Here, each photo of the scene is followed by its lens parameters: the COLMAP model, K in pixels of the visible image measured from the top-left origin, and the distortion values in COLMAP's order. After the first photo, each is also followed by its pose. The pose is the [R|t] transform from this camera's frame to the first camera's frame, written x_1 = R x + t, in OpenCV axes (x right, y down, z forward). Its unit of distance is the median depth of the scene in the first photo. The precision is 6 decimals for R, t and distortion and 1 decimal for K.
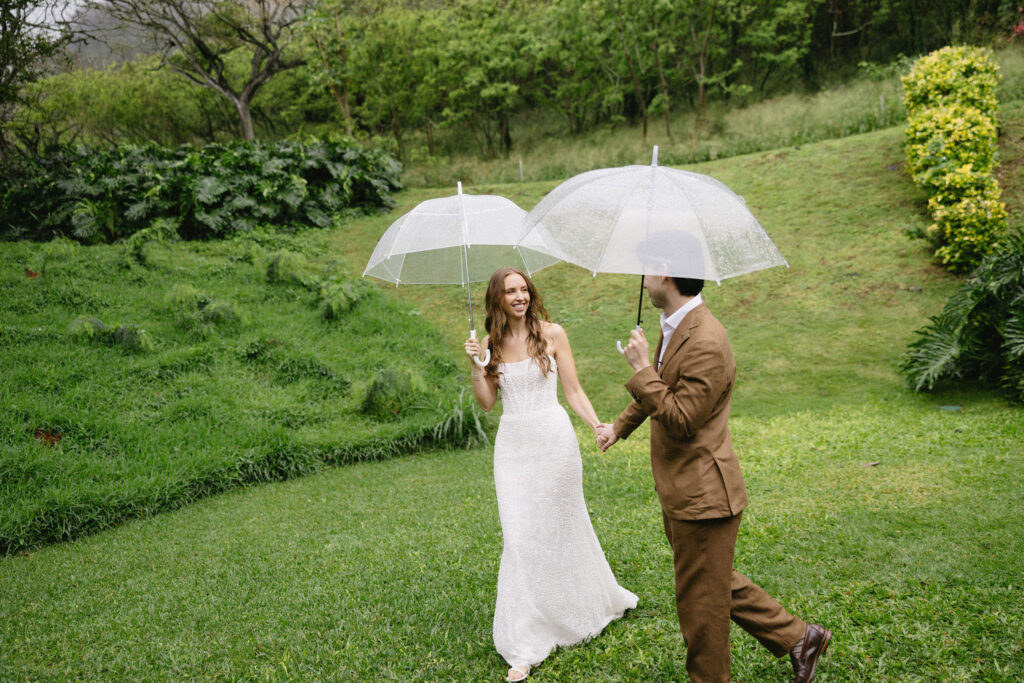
lens RADIAL K [[840.2, 0, 527.1], [0, 840.2, 337.6], [0, 0, 1]] dist [-0.000951, -0.001101]
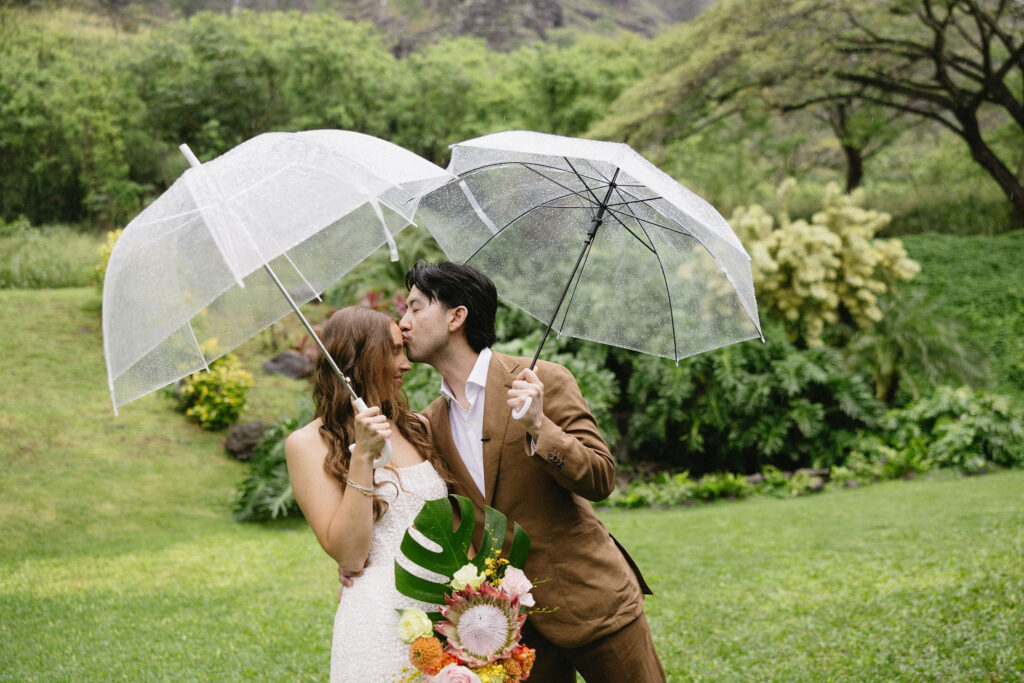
lens RADIAL K [[884.0, 0, 516.5], [0, 884.0, 357.3], [0, 0, 1]] dist [-0.004436, 0.004716]
pose [[0.469306, 0.121090, 0.874694, -0.296129], [0.039559, 0.986676, -0.157817, 0.027858], [-0.882149, 0.108666, 0.458263, 0.034783]]
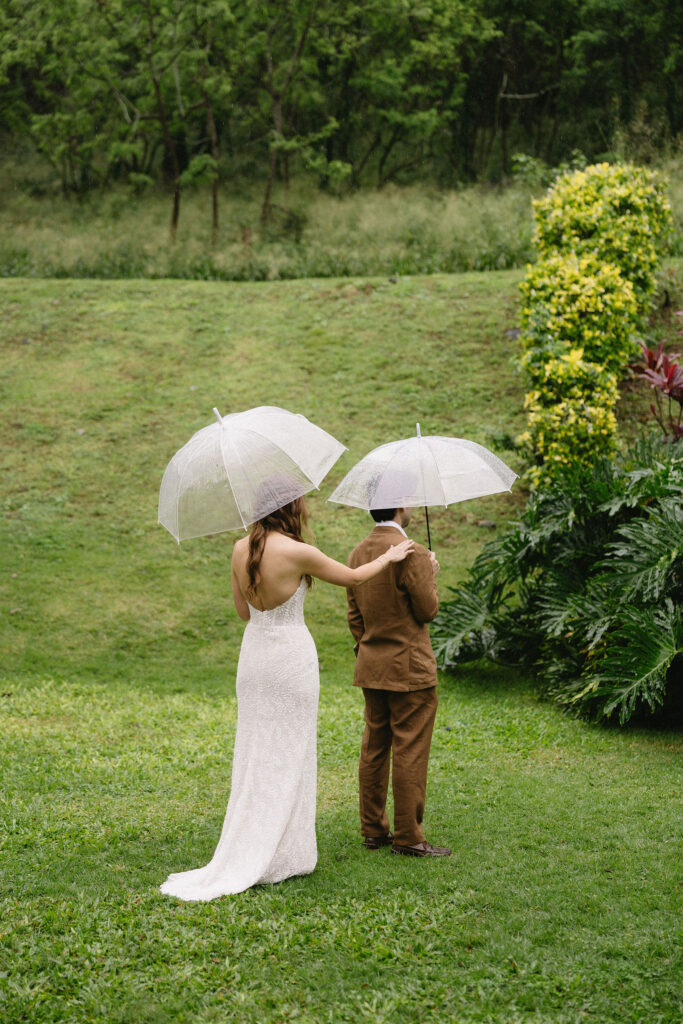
lens RADIAL K [[1504.8, 0, 341.5], [0, 1504.8, 512.0], [0, 0, 1]] dist [0.024732, 0.026429]
pose [[0.968012, 0.092979, 0.233039, 0.048332], [-0.087062, 0.995568, -0.035572, -0.010744], [-0.235313, 0.014145, 0.971817, -0.121949]]
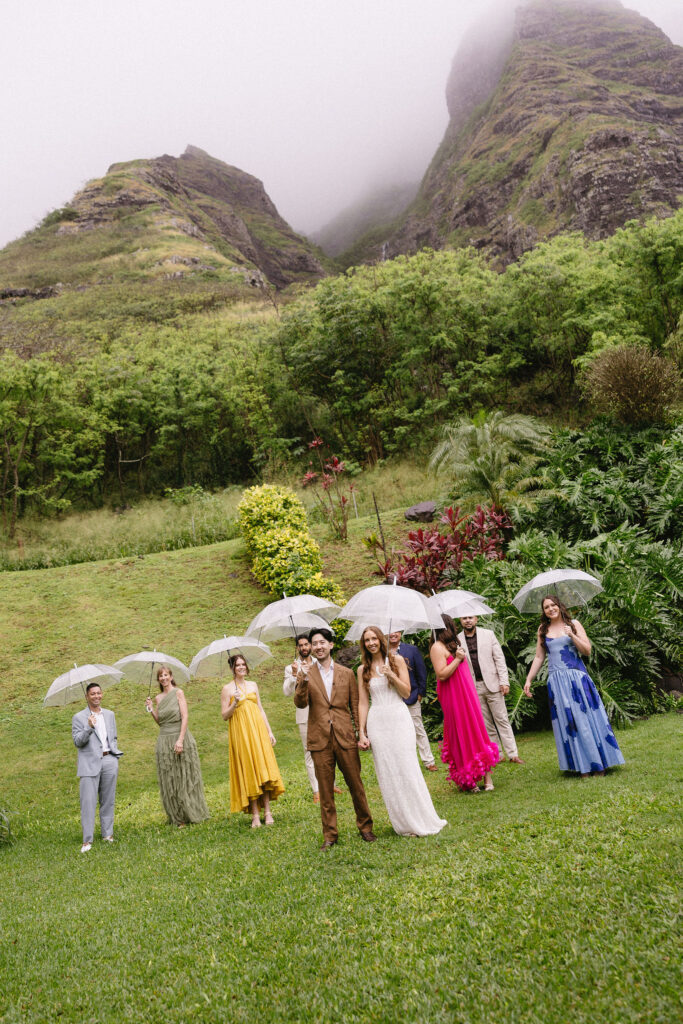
lens RADIAL K [[840.2, 0, 341.5], [0, 840.2, 512.0], [0, 0, 1]] dist [-0.000951, -0.001101]
pose [[0.787967, 0.064863, 0.612291, -0.212480], [0.106057, 0.965274, -0.238742, 0.017748], [-0.606514, 0.253059, 0.753725, -0.038322]]
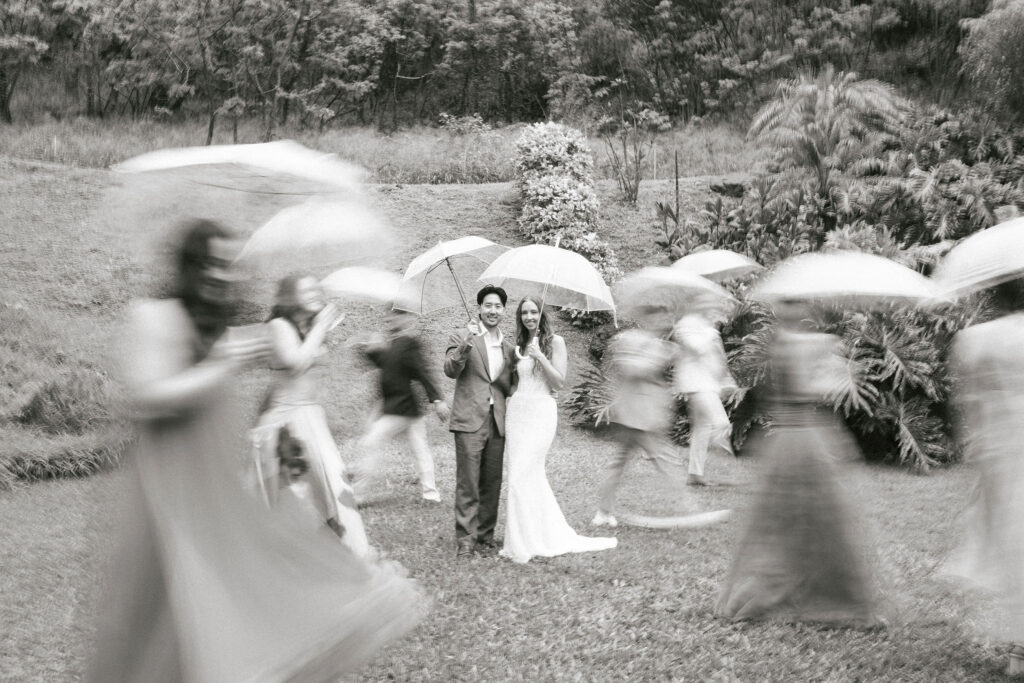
lens RADIAL K [[944.9, 0, 502.1], [0, 944.9, 337.6], [0, 0, 1]] dist [-0.014274, 0.017272]
pose [[0.850846, 0.098769, 0.516049, -0.174847], [-0.075825, 0.994973, -0.065415, 0.020591], [-0.519916, 0.016529, 0.854058, -0.014966]]
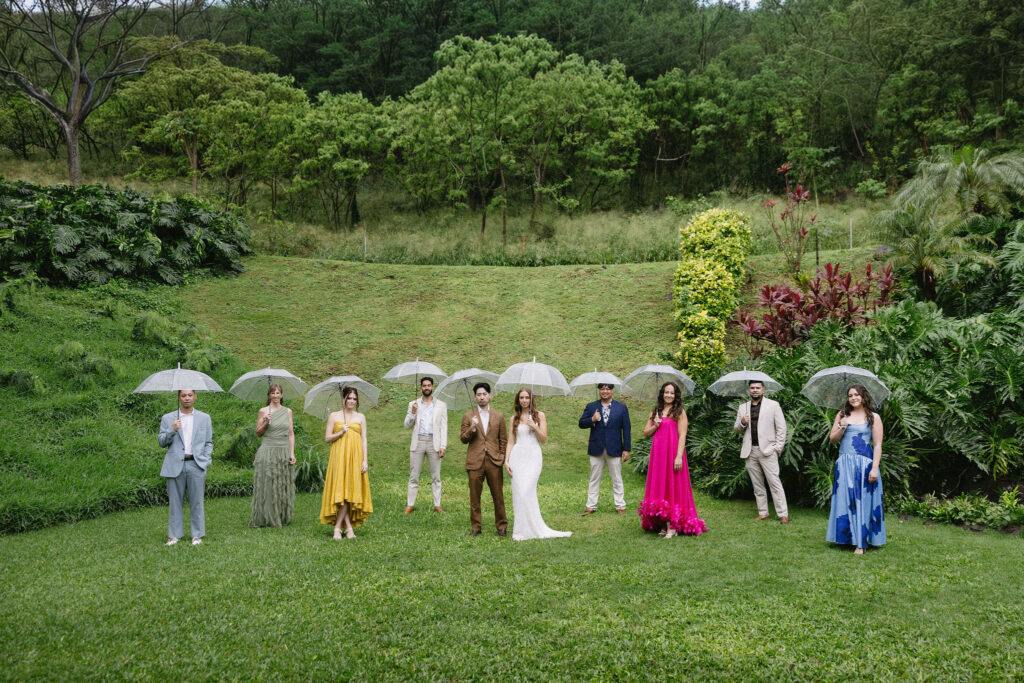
lens RADIAL K [[878.9, 0, 553.1], [0, 878.9, 352.2], [0, 0, 1]] dist [-0.004799, -0.002293]
pose [[0.969913, 0.102103, 0.221008, -0.016399], [-0.088308, 0.993527, -0.071452, -0.012511], [-0.226873, 0.049785, 0.972651, -0.255955]]
